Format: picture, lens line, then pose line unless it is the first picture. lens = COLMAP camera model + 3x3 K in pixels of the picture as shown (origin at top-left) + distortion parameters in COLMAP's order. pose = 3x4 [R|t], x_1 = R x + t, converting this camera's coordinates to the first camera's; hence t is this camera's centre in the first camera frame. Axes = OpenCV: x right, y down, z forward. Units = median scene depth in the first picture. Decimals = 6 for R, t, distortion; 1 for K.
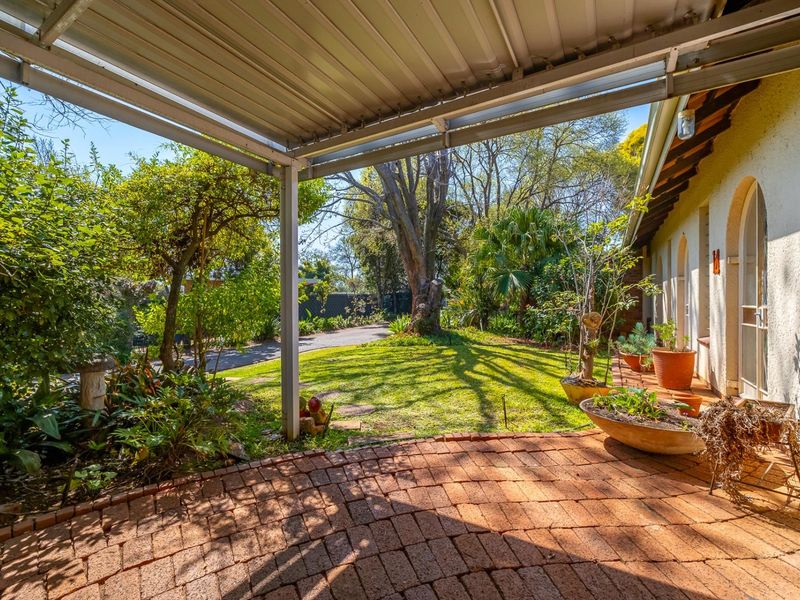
lens RADIAL K [[367.7, 0, 399.4], [0, 367.7, 303.7], [0, 0, 1]] dist [0.001058, 0.000314]
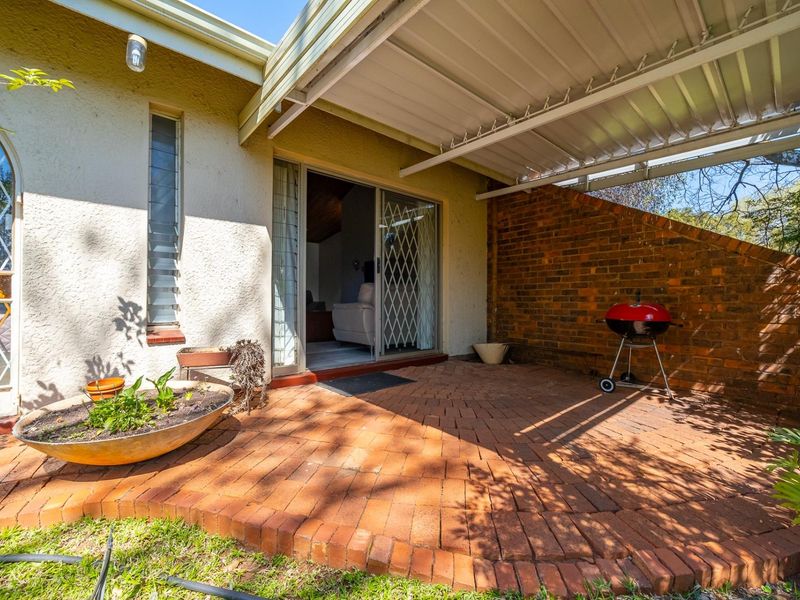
lens RADIAL K [[345.7, 0, 400.0], [0, 345.7, 300.0], [0, 0, 1]] dist [0.000587, 0.000076]
pose [[-0.950864, -0.013092, 0.309332, -0.058482], [-0.009740, 0.999876, 0.012378, 0.085634], [-0.309456, 0.008757, -0.950873, 2.056188]]
